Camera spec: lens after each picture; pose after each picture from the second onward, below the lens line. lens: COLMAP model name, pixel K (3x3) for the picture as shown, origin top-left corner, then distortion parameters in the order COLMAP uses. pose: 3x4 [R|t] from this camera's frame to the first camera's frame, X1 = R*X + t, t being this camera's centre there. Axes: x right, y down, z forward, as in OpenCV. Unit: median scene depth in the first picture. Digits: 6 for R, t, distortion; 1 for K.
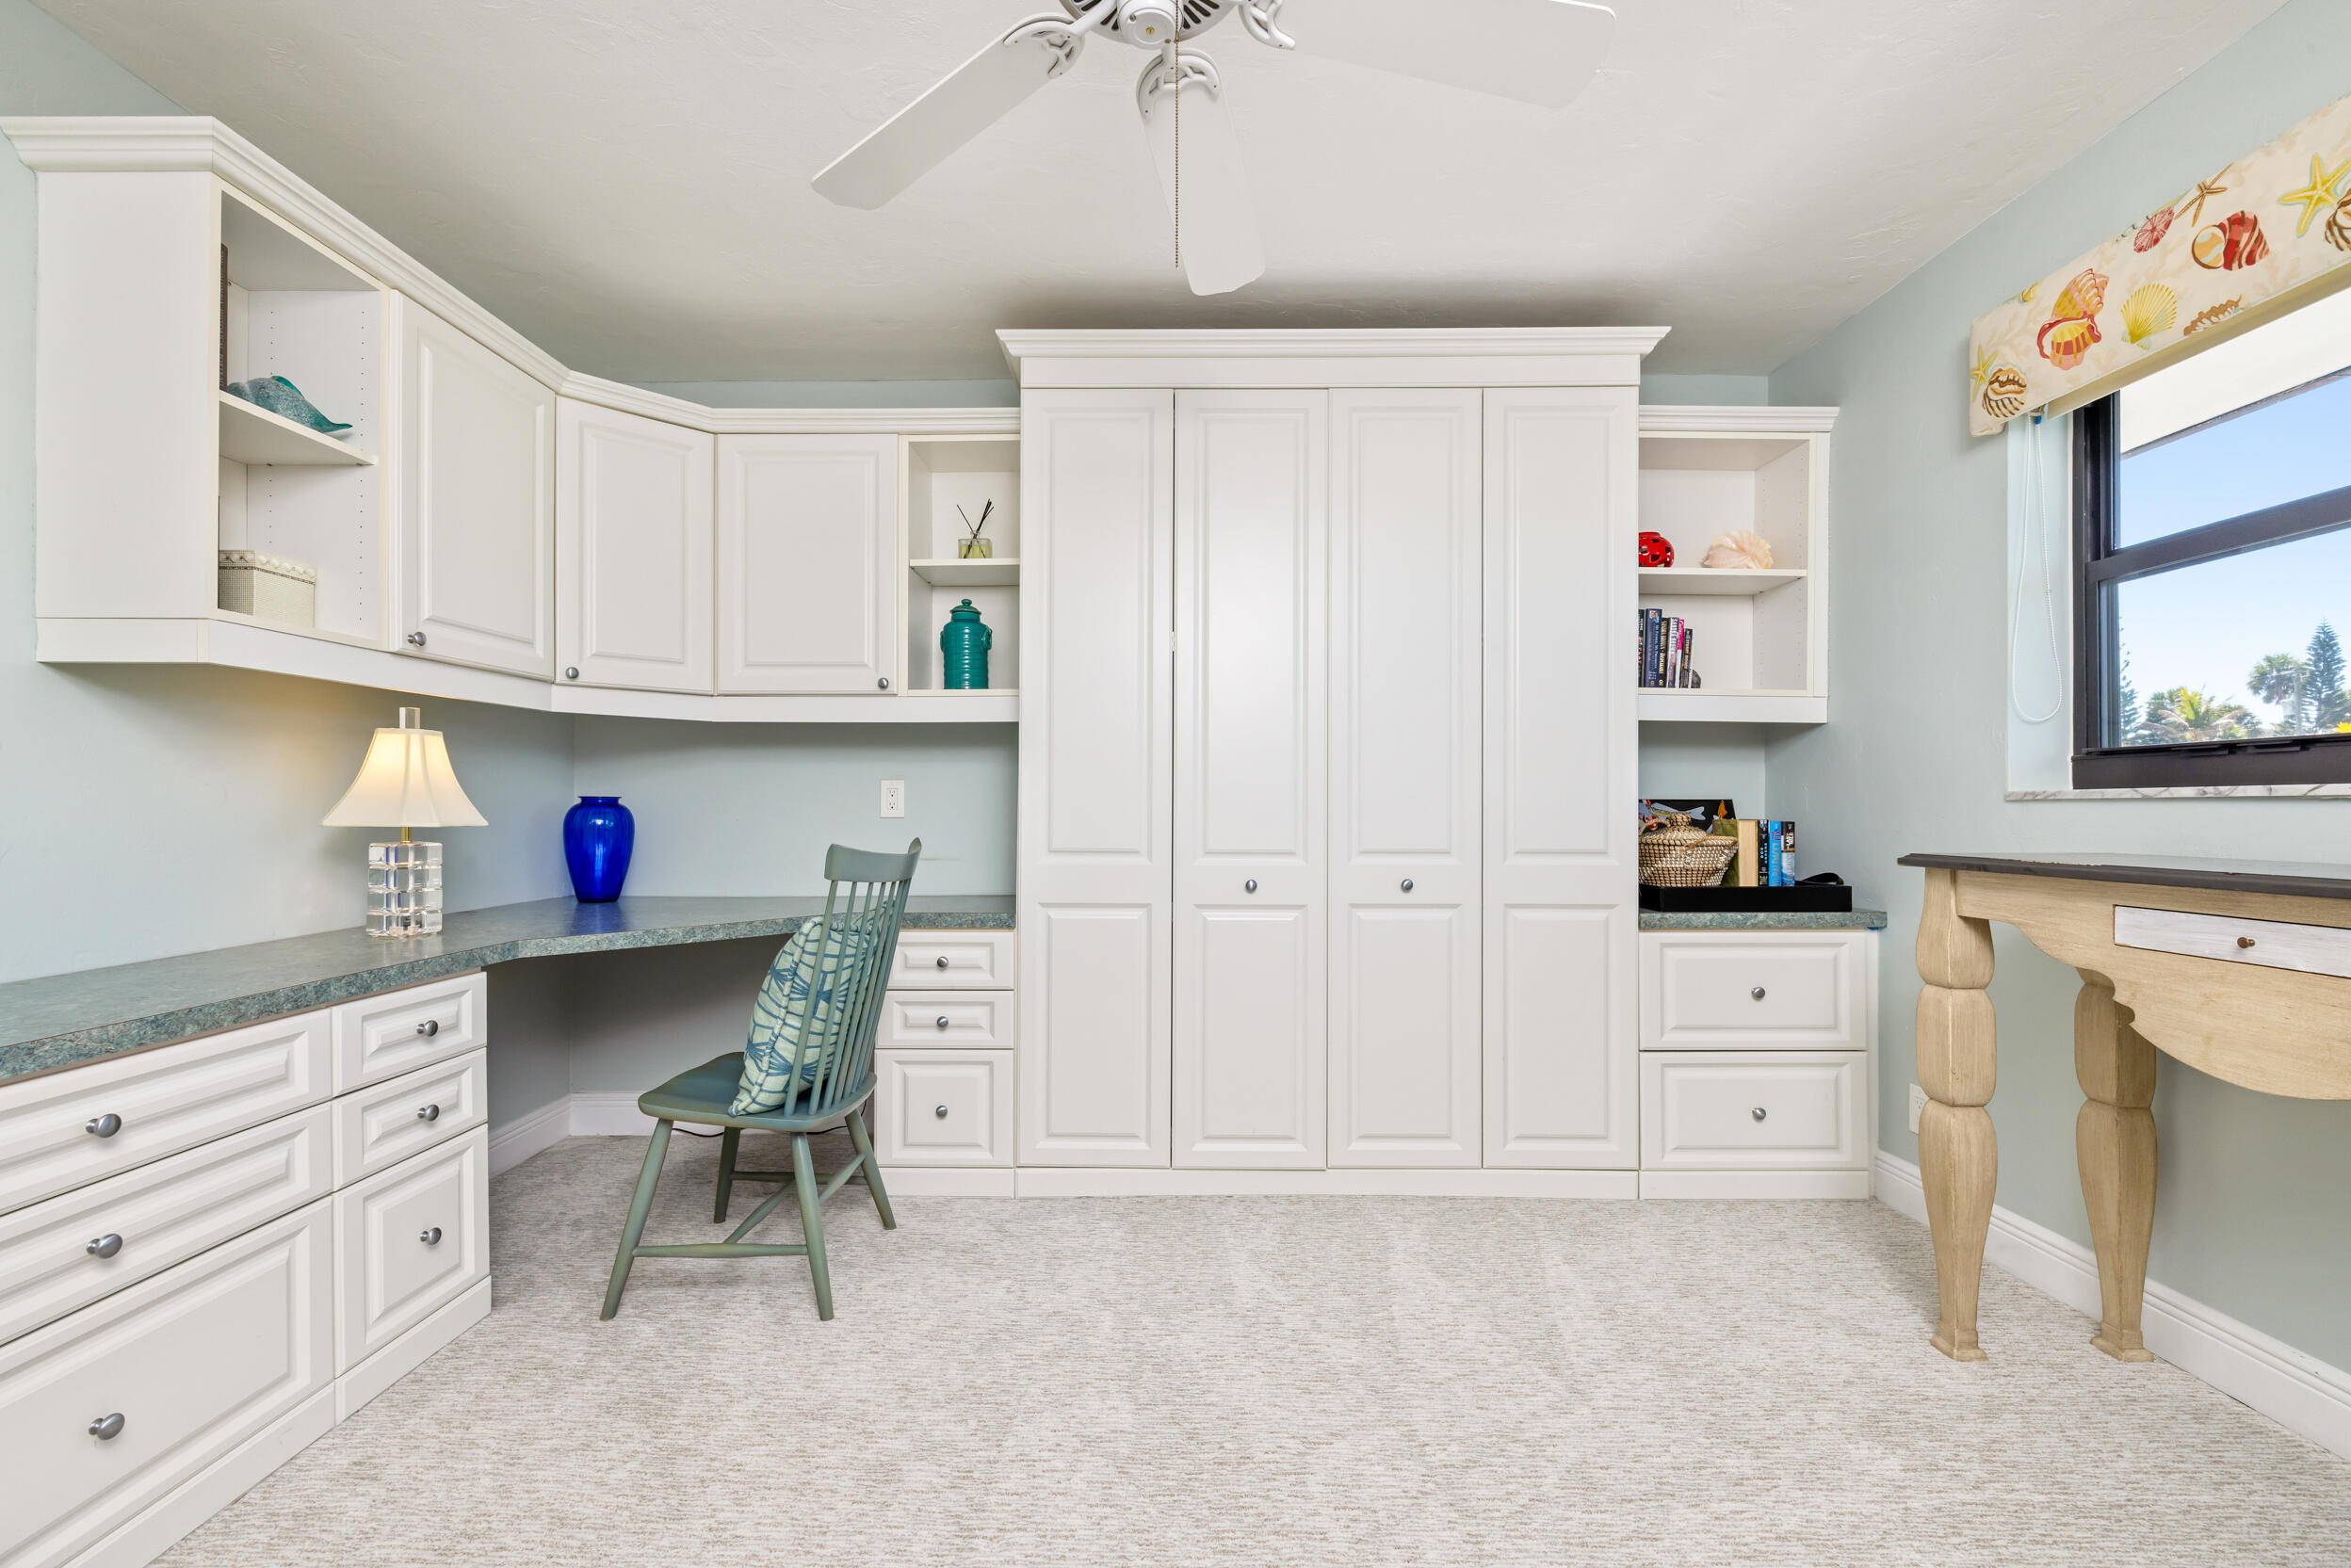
lens RADIAL K [[1007.4, 0, 1179.5], [0, 1007.4, 776.7], [0, 0, 1]] dist [0.001012, 0.001002]
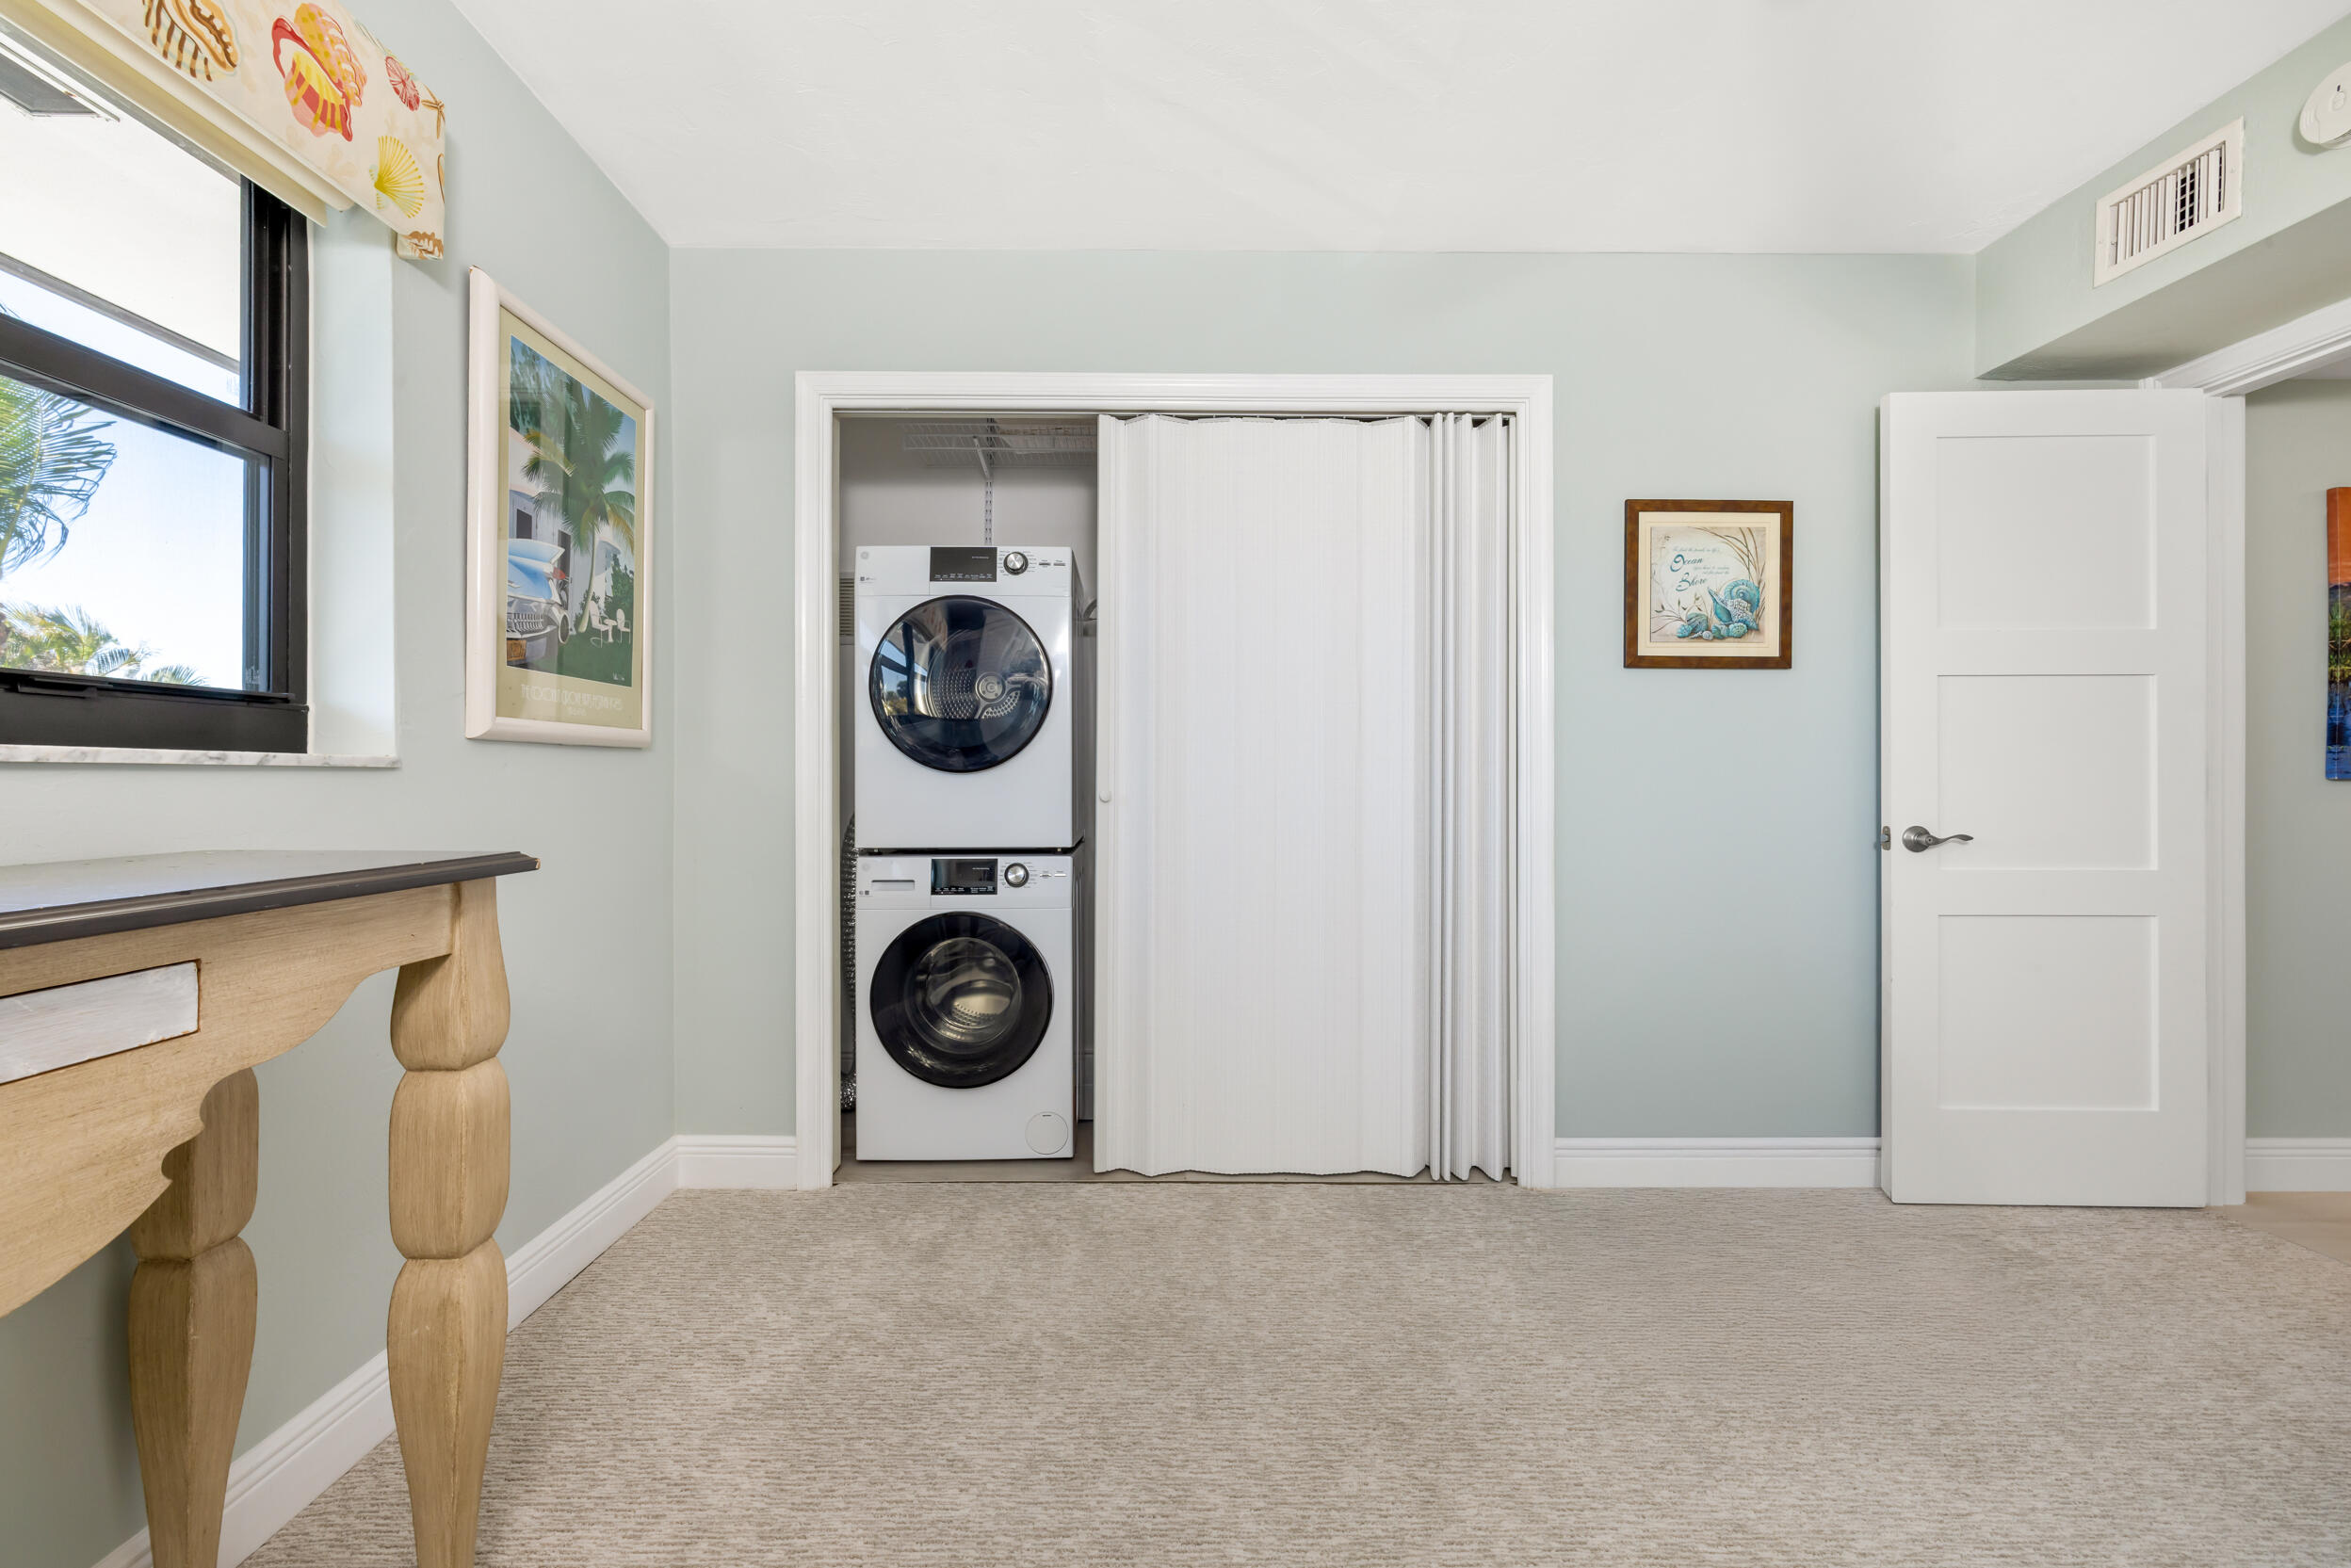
lens RADIAL K [[1007.4, 0, 1170.9], [0, 1007.4, 770.9], [0, 0, 1]] dist [0.001012, 0.001002]
pose [[-0.999757, -0.001654, -0.021967, 0.325178], [-0.001526, 0.999982, -0.005872, 0.024424], [0.021976, -0.005837, -0.999741, 1.683449]]
